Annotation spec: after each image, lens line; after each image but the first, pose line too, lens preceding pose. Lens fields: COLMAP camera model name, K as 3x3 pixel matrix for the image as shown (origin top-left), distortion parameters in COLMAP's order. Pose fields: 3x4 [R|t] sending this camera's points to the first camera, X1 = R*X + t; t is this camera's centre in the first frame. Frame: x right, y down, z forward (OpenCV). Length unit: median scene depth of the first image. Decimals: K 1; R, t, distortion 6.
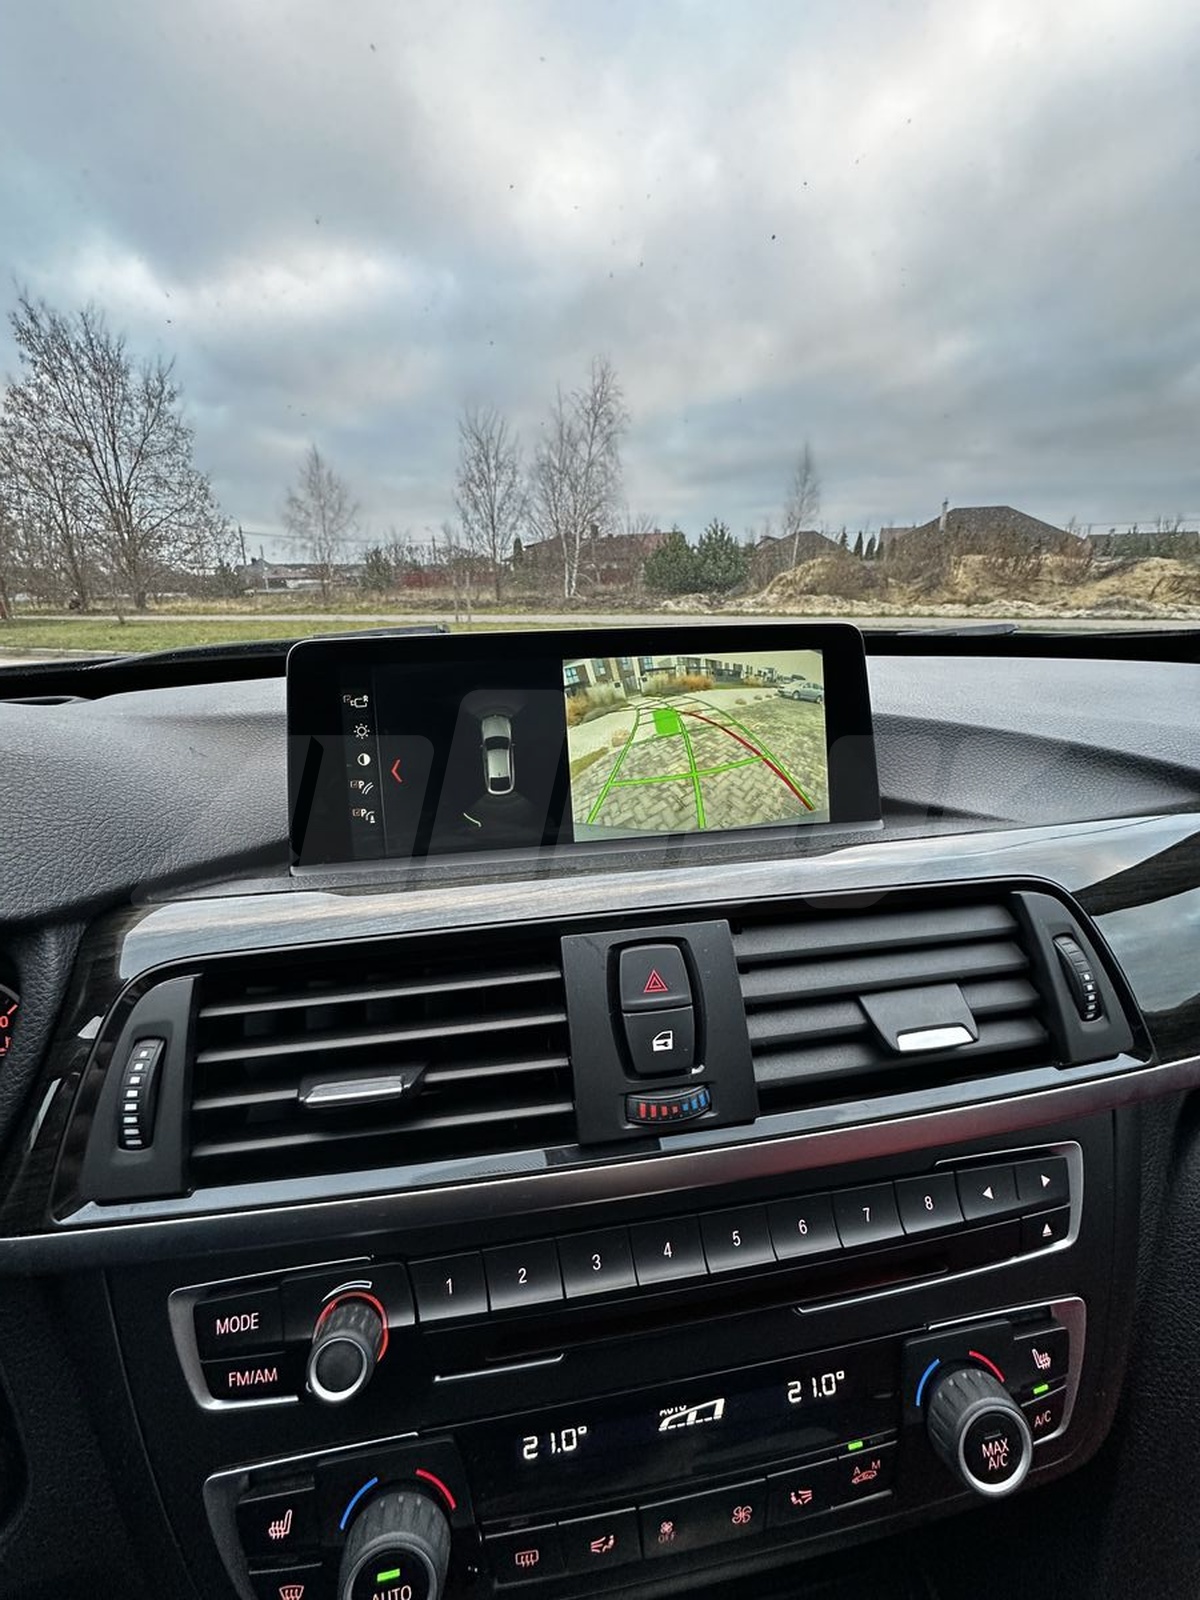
lens RADIAL K [[662.1, 0, 605.2], [0, 662.1, 791.1], [0, 0, 1]] dist [-0.038435, 0.011856]
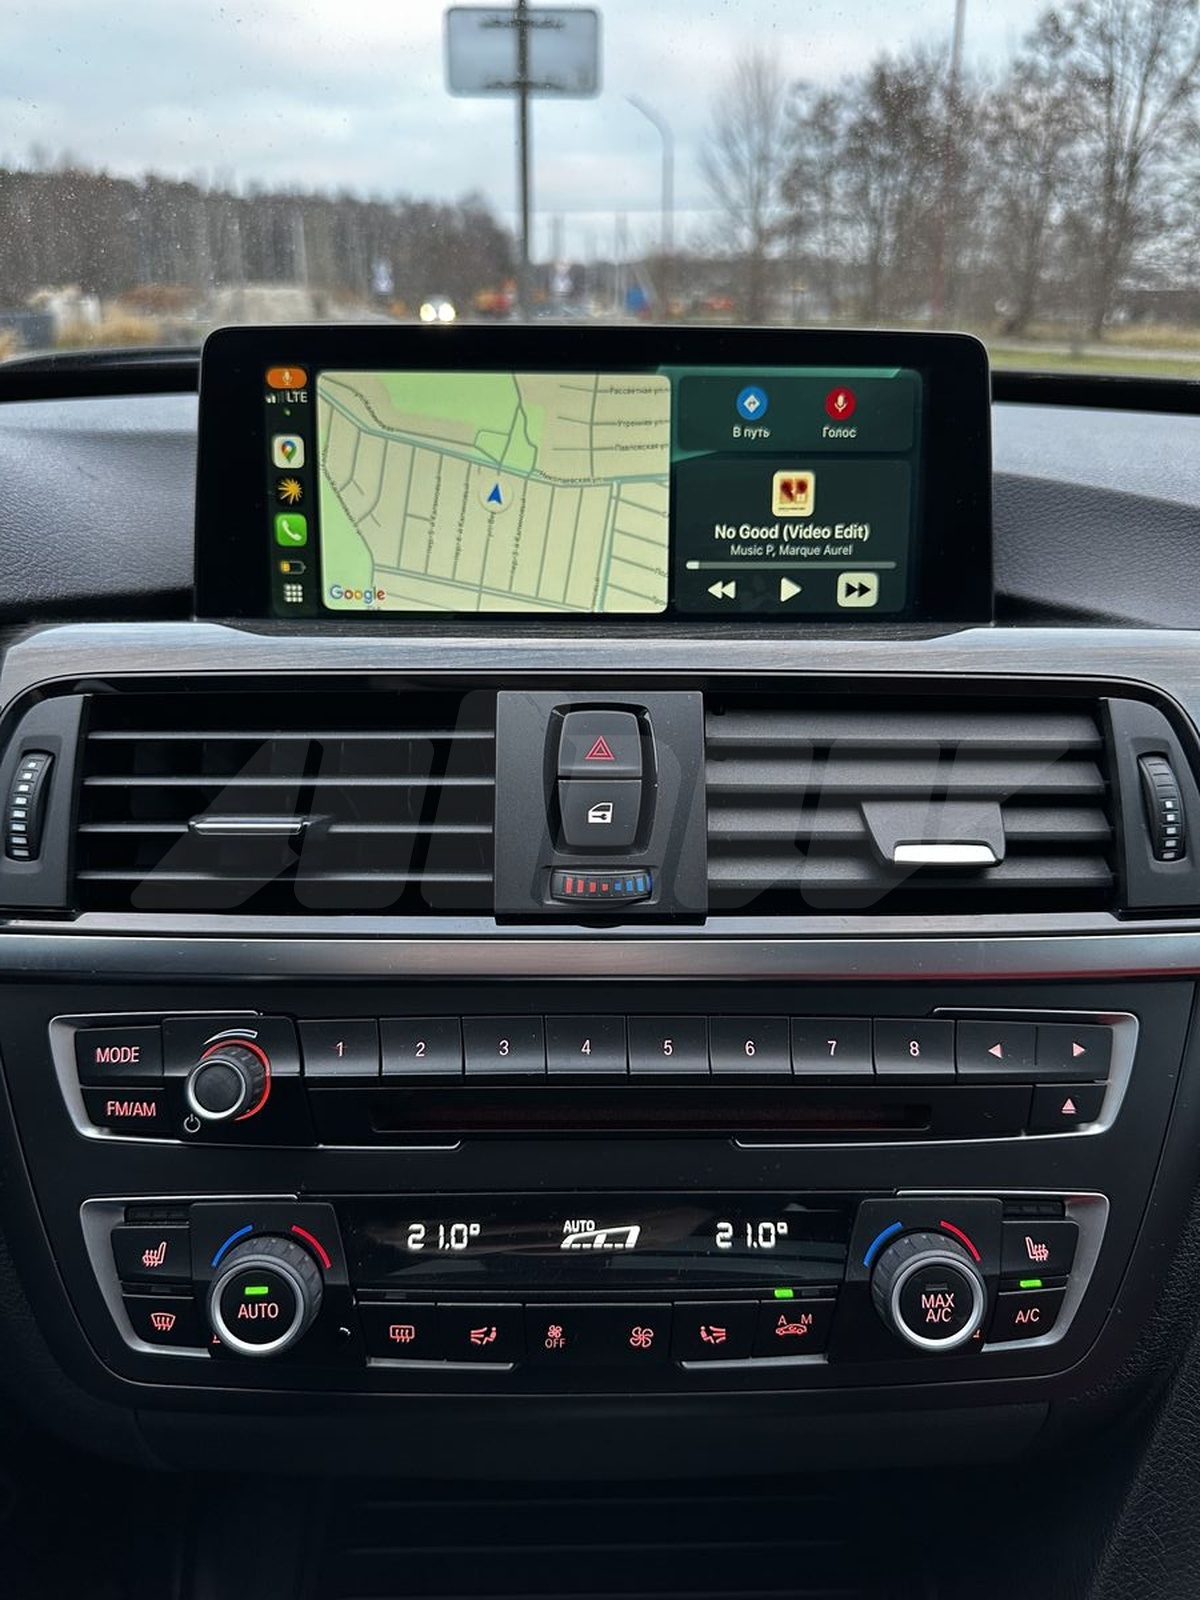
lens RADIAL K [[1173.5, 0, 595.4], [0, 1173.5, 804.8], [0, 0, 1]] dist [0.001510, -0.051194]
pose [[0.989526, 0.081643, -0.119047, 0.268168], [-0.069253, 0.992086, 0.104734, 0.215274], [0.126656, -0.095393, 0.987349, -0.516383]]
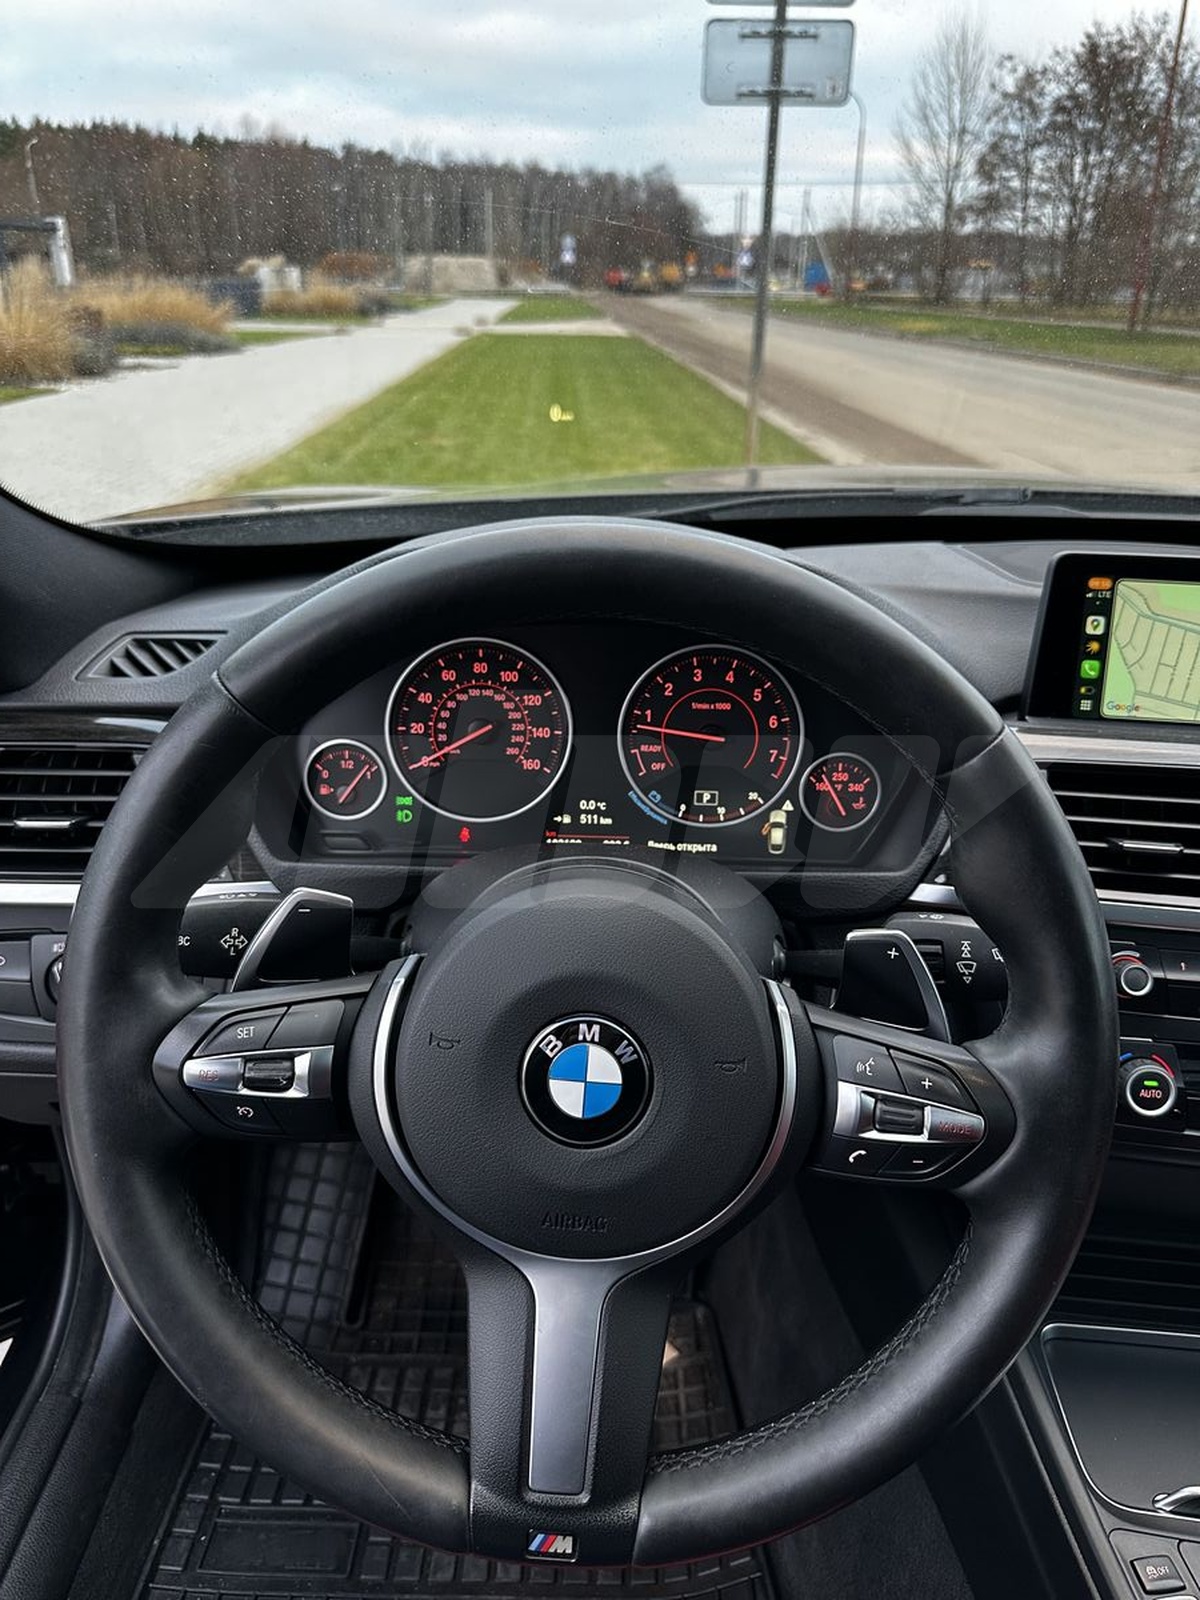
lens RADIAL K [[1150.0, 0, 600.0], [0, 1150.0, 800.0], [0, 0, 1]] dist [-0.005074, -0.010462]
pose [[0.962121, 0.144506, -0.231175, -1.034556], [-0.113636, 0.983358, 0.141753, 0.063842], [0.247812, -0.110114, 0.962530, -2.179329]]
